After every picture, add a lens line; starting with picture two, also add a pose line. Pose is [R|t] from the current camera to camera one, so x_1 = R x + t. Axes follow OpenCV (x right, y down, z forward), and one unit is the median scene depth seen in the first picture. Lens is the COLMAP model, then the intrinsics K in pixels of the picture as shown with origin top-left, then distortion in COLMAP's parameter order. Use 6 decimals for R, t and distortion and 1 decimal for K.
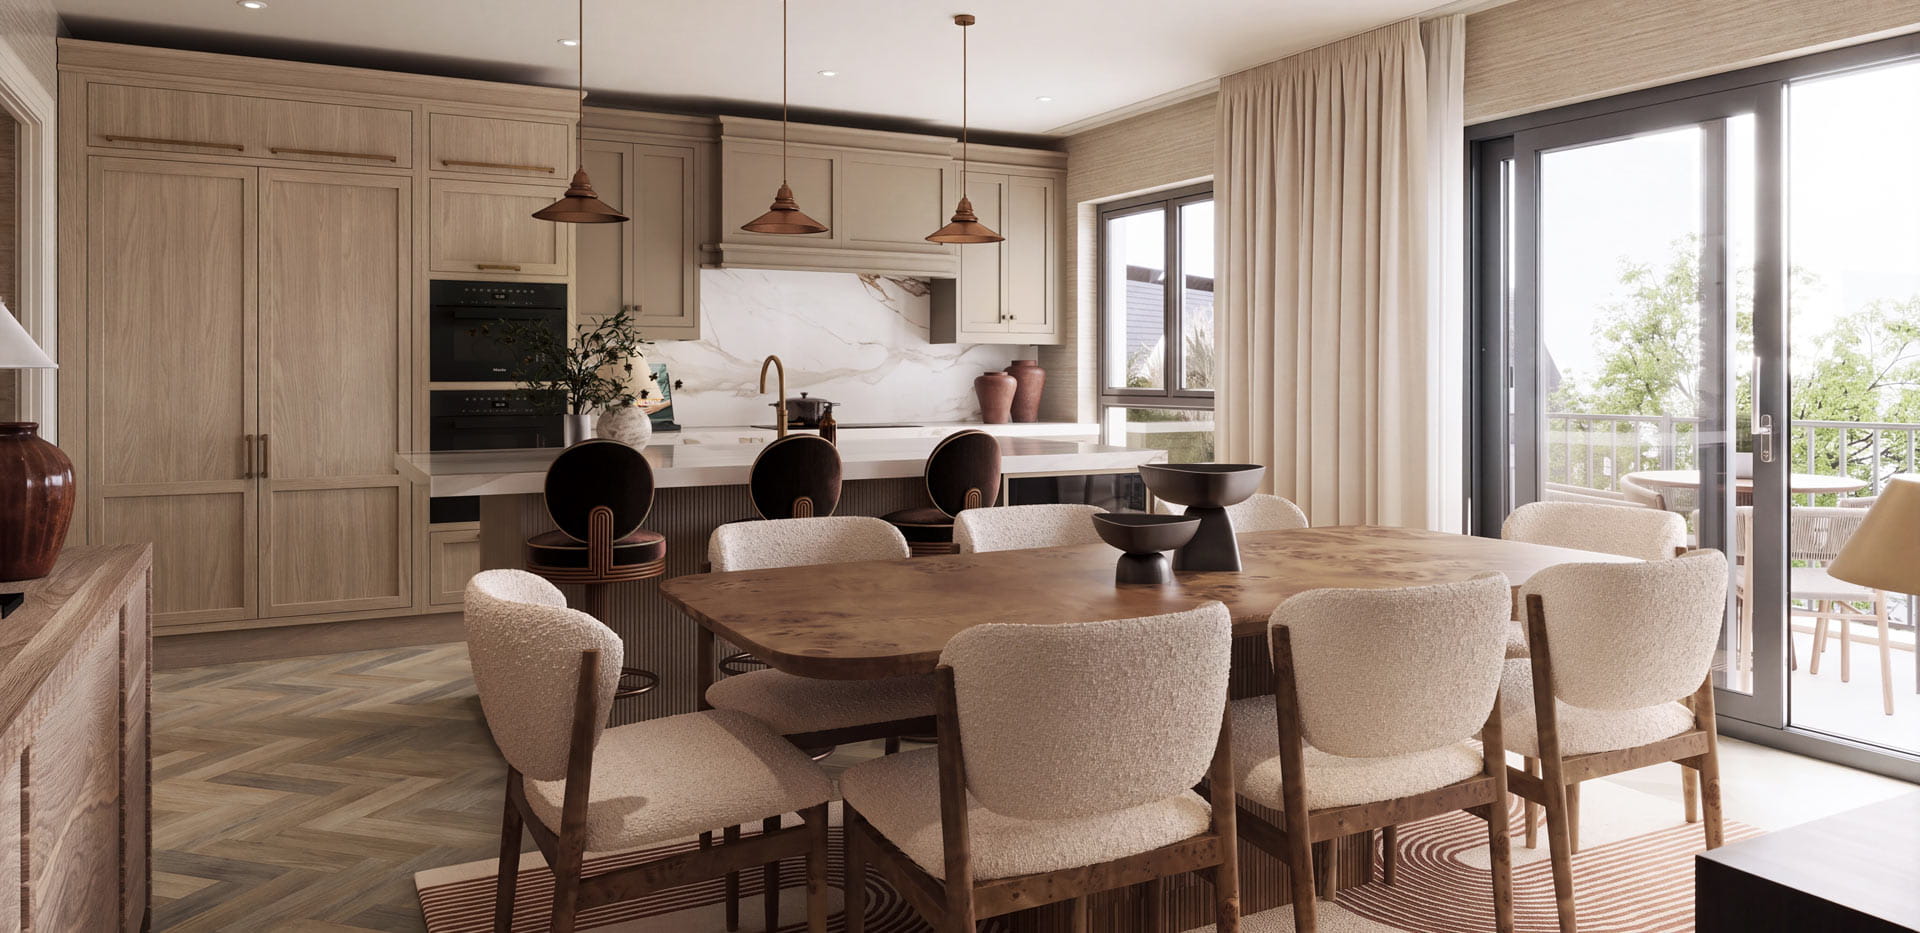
lens RADIAL K [[1288.2, 0, 975.5], [0, 1288.2, 380.4], [0, 0, 1]] dist [0.004798, 0.000280]
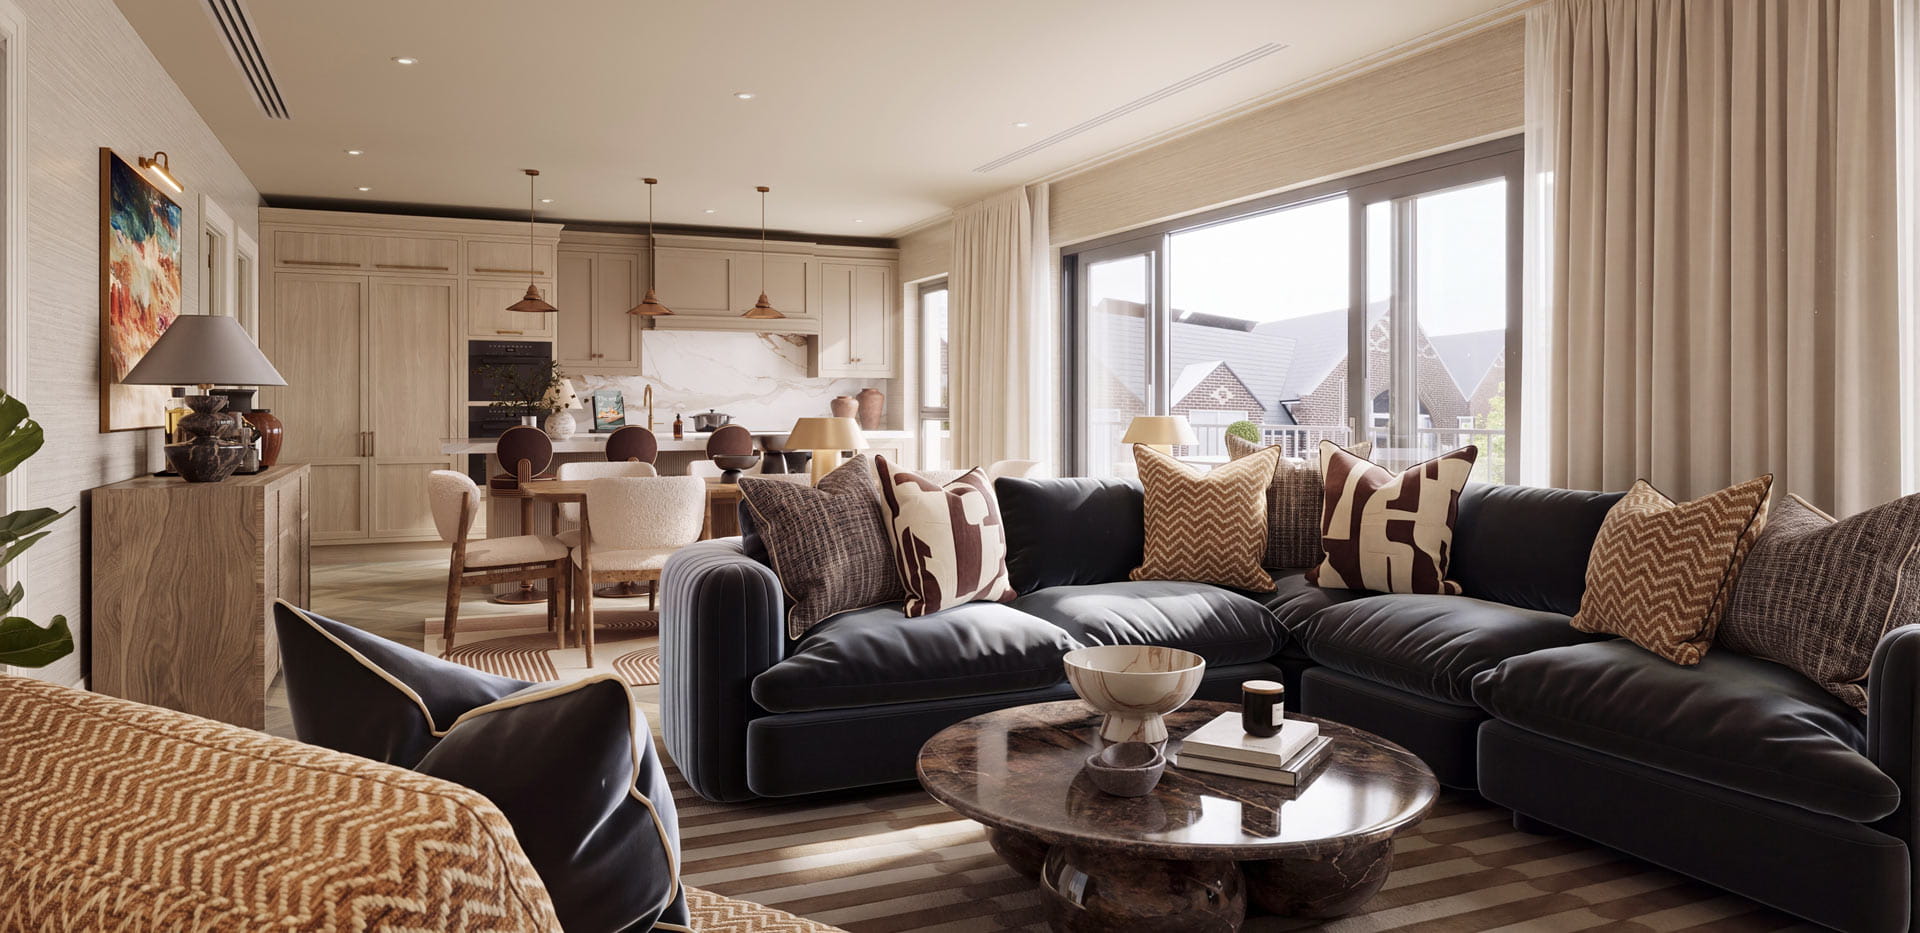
lens RADIAL K [[1271.5, 0, 1004.1], [0, 1271.5, 415.8], [0, 0, 1]] dist [0.000430, 0.000549]
pose [[0.997788, 0.000283, -0.066481, 0.374169], [-0.000100, 0.999996, 0.002758, 0.015289], [0.066481, -0.002745, 0.997784, -0.590936]]
